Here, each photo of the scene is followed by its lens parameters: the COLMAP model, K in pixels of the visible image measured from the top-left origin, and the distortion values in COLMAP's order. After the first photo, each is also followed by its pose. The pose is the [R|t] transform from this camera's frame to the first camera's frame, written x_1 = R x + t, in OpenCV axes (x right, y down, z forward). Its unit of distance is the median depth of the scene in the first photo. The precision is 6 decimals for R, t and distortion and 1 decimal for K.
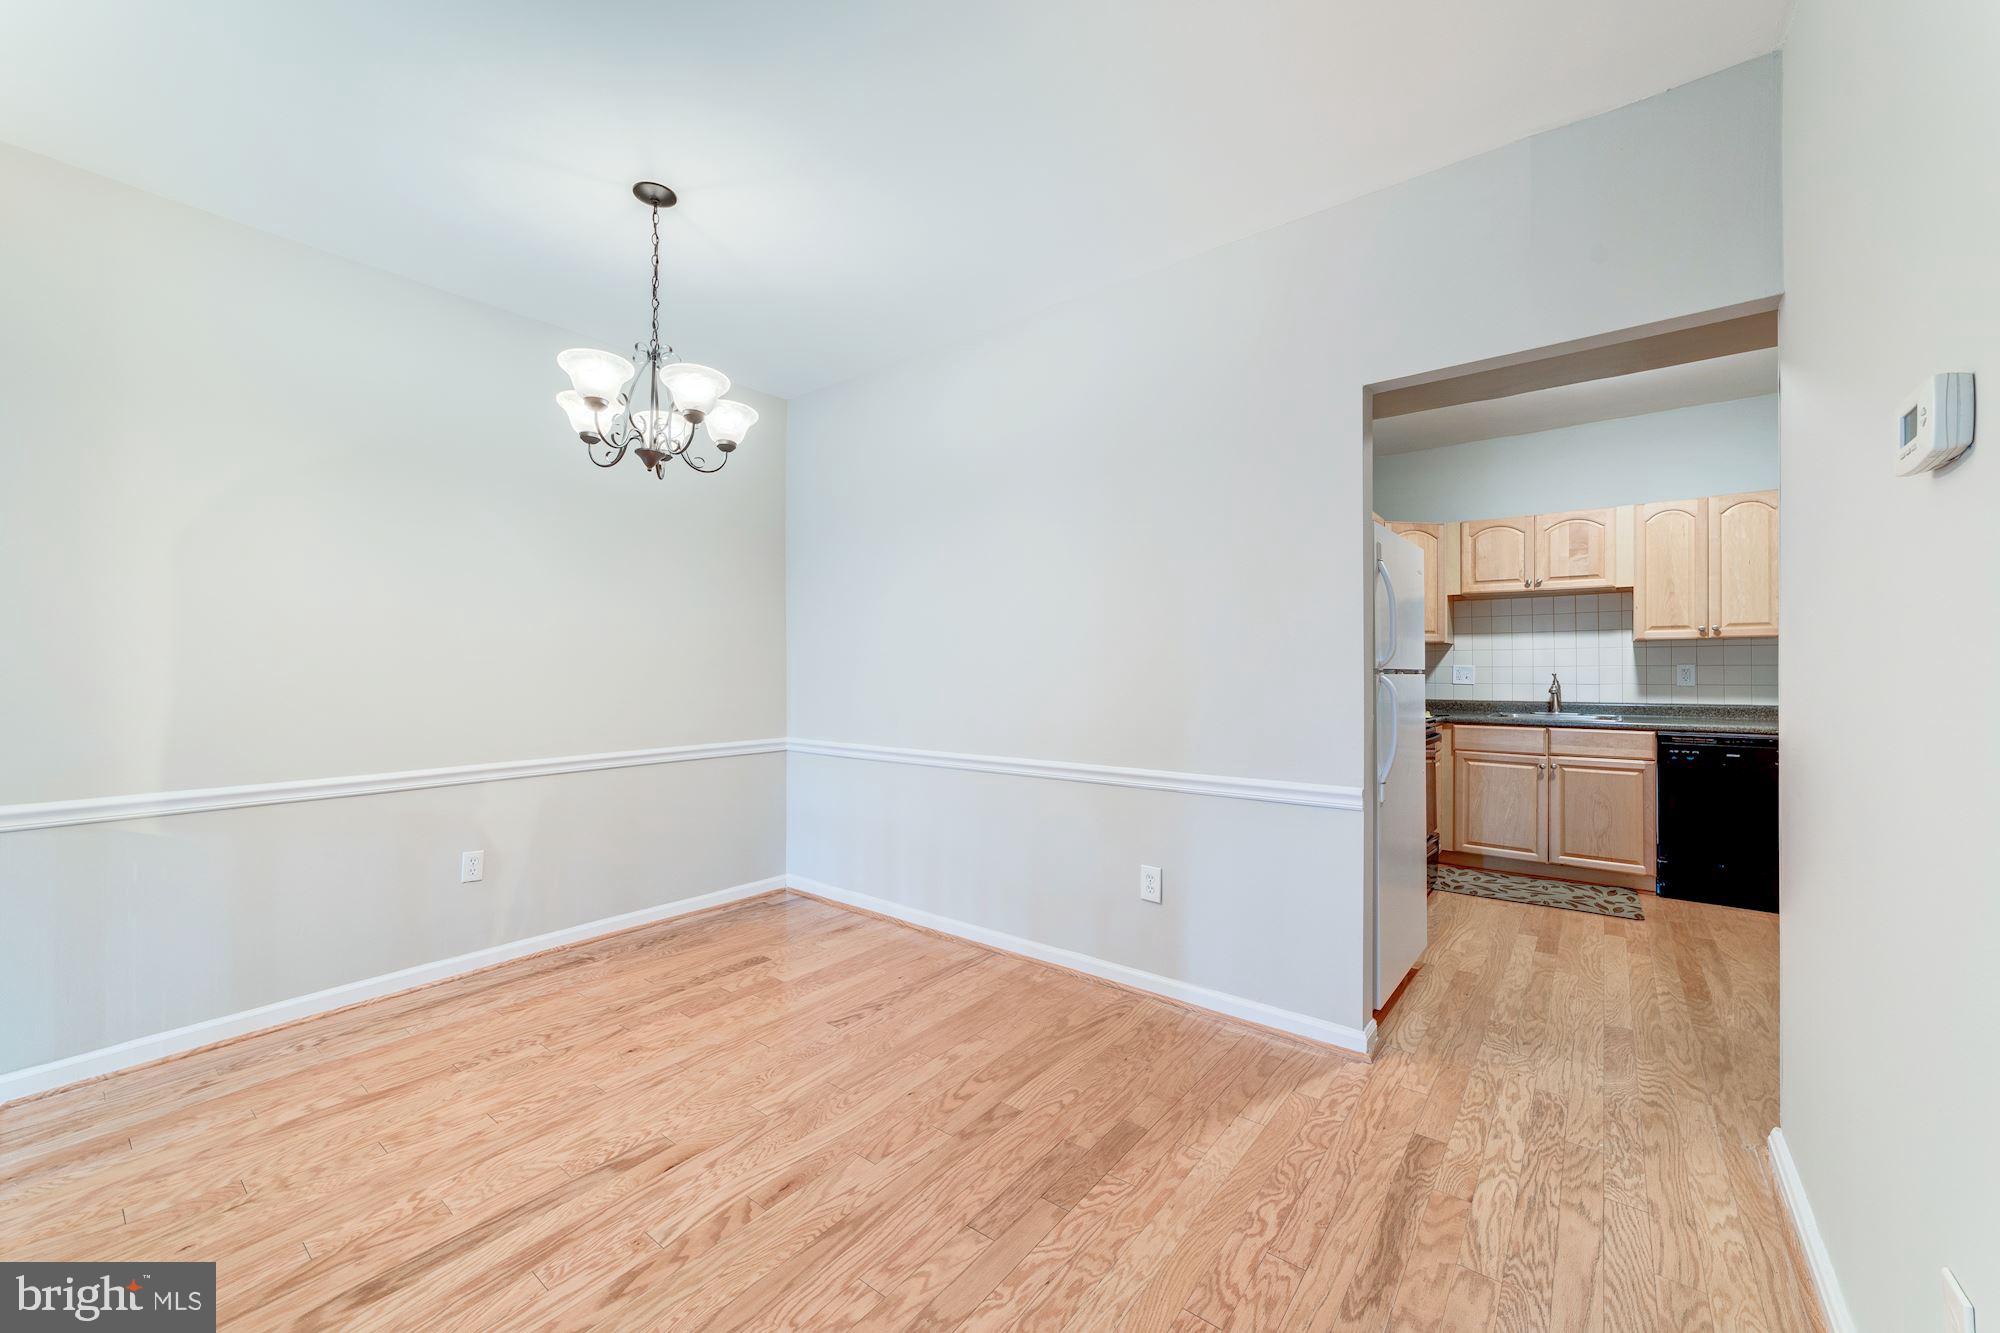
lens RADIAL K [[784.0, 0, 982.6], [0, 784.0, 662.4], [0, 0, 1]] dist [-0.006253, 0.004943]
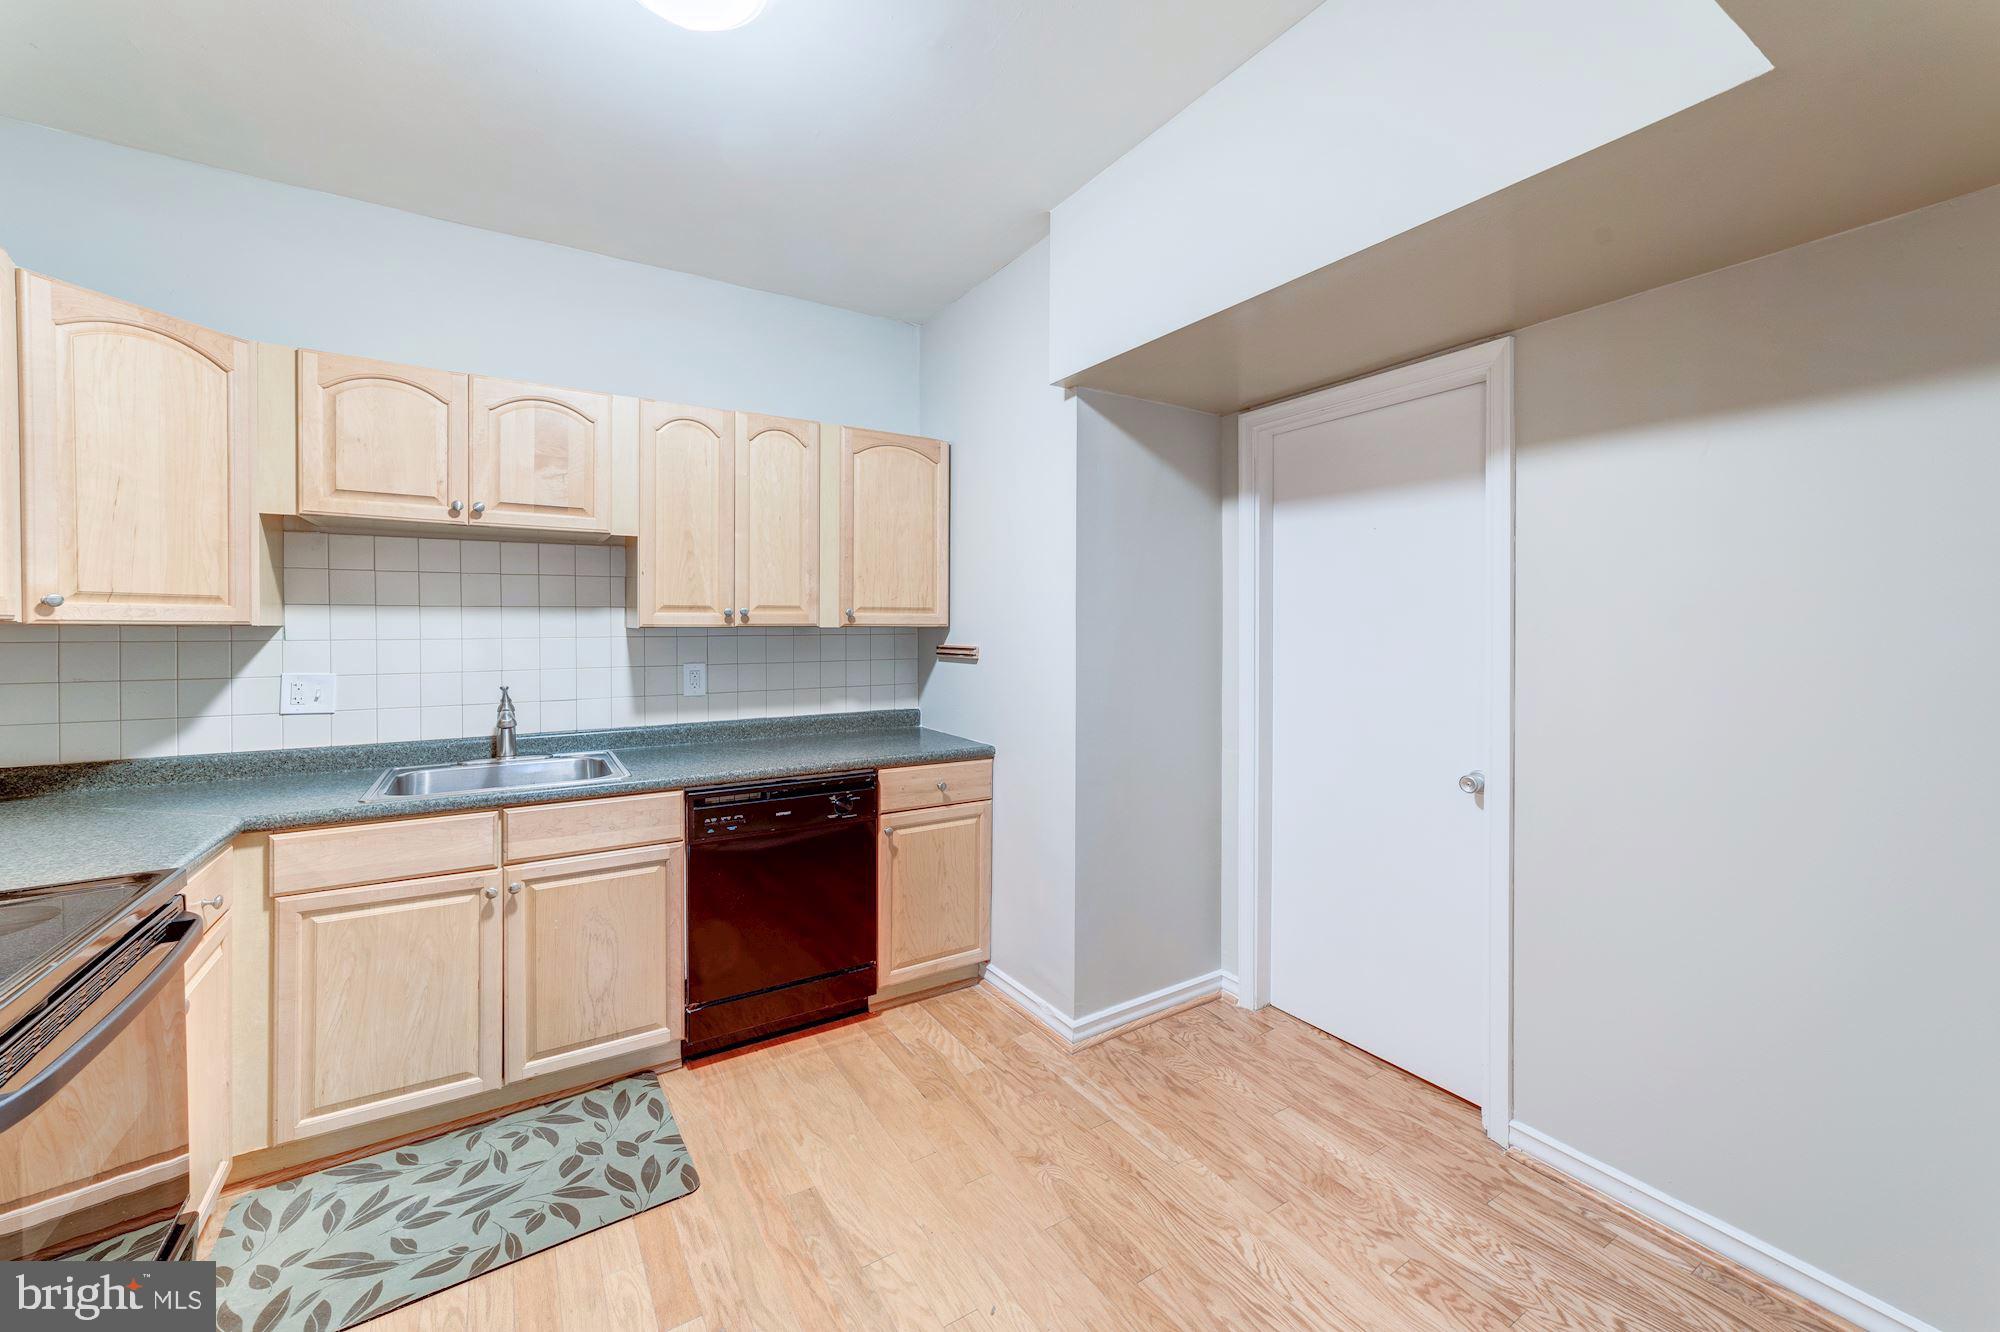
lens RADIAL K [[784.0, 0, 1030.3], [0, 784.0, 634.8], [0, 0, 1]] dist [-0.006253, 0.004943]
pose [[0.296485, -0.011313, 0.954970, 0.402896], [-0.008276, 0.999862, 0.014415, -0.038632], [-0.955002, -0.012177, 0.296351, 0.613666]]
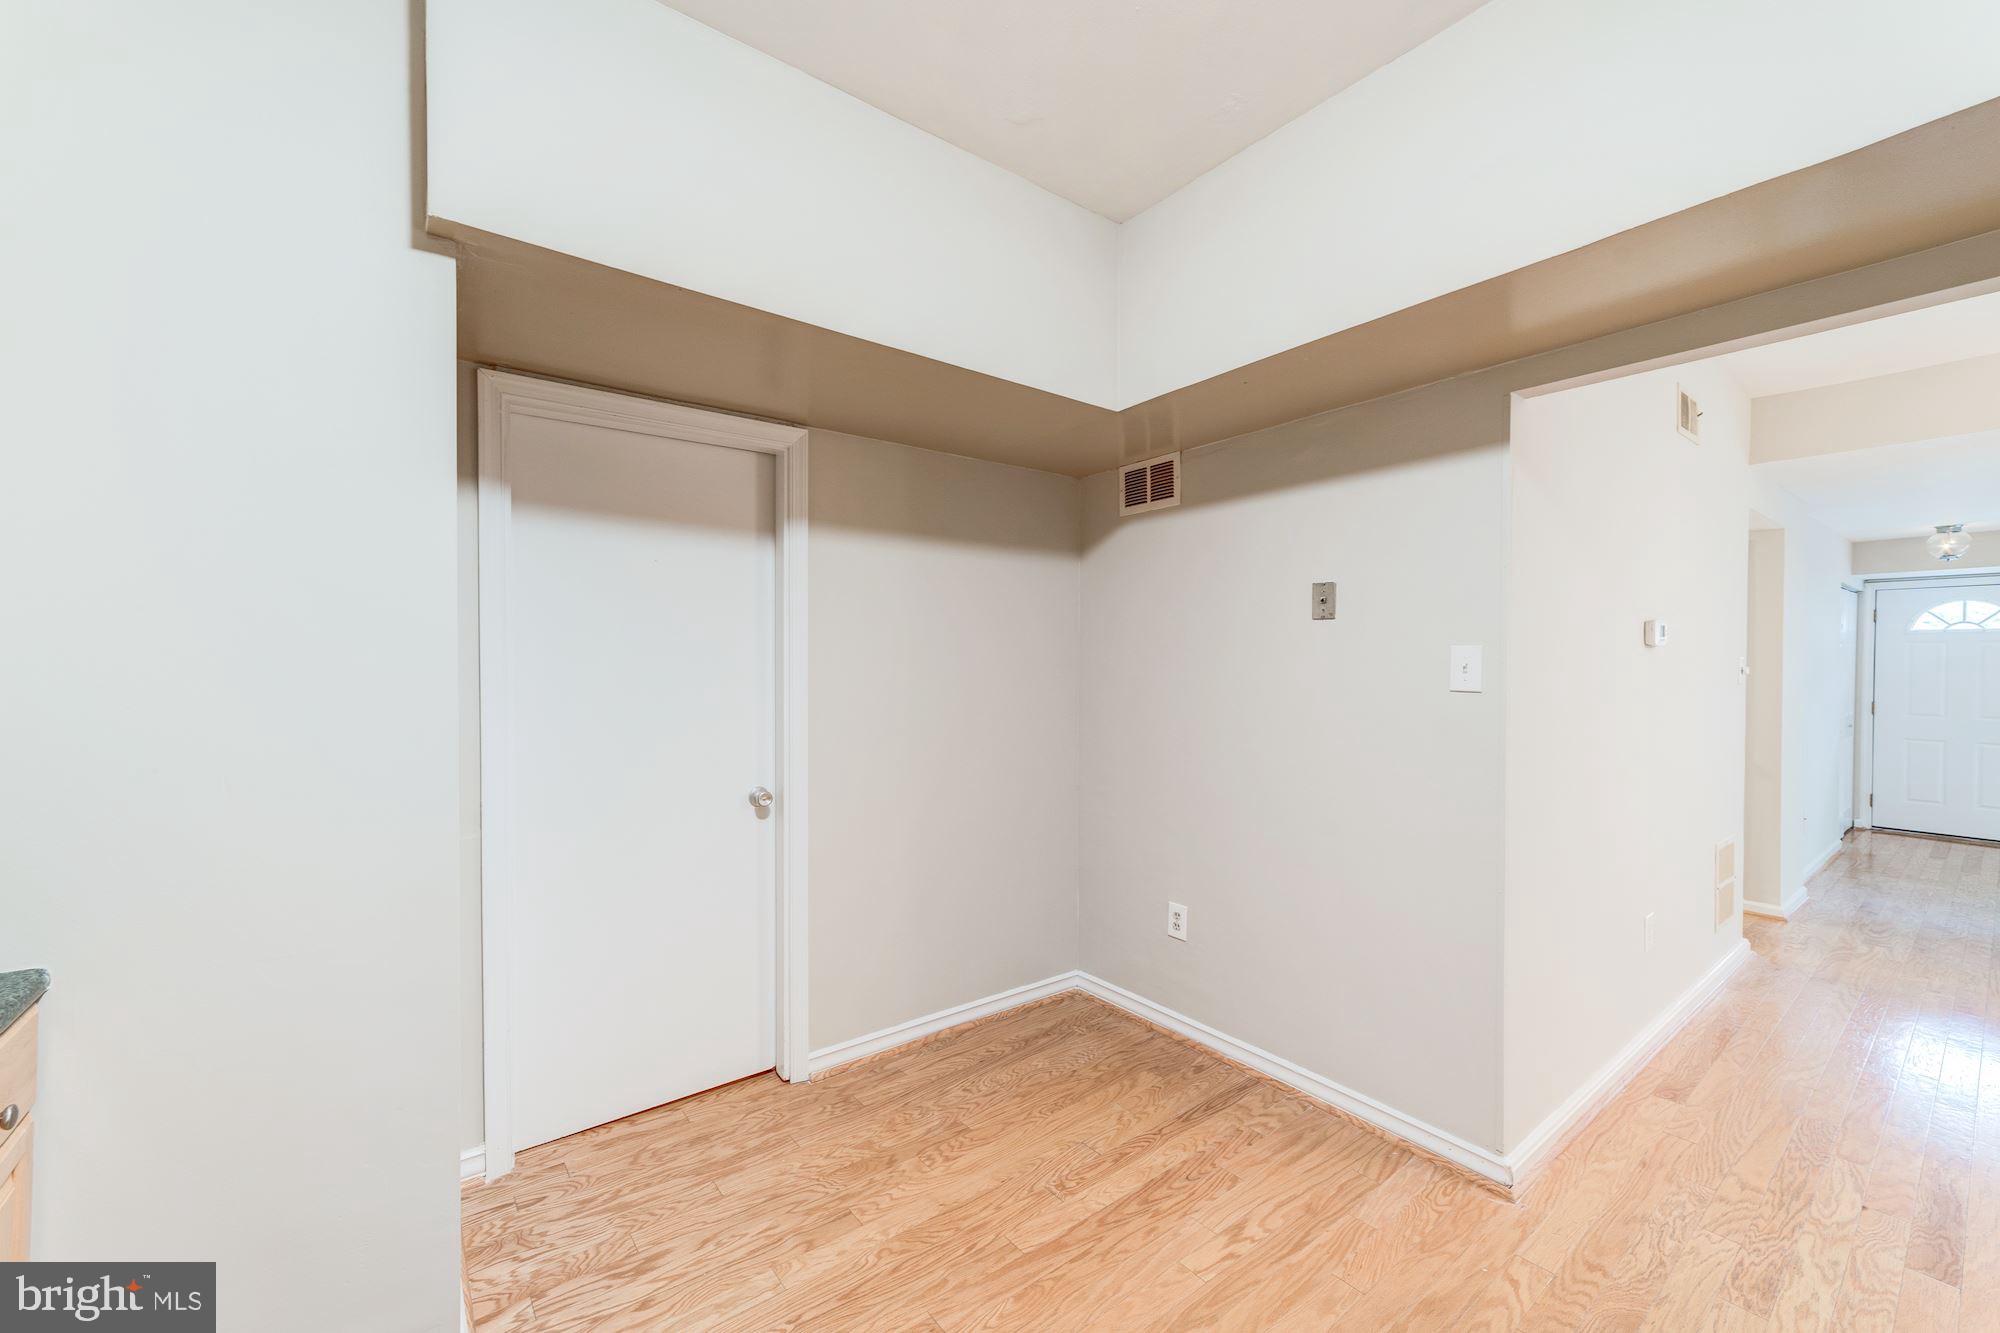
lens RADIAL K [[784.0, 0, 976.4], [0, 784.0, 673.8], [0, 0, 1]] dist [-0.006253, 0.004943]
pose [[-0.968609, -0.006146, 0.248515, 0.705811], [-0.005284, 0.999977, 0.004137, -0.033095], [-0.248535, 0.002694, -0.968619, 1.075290]]
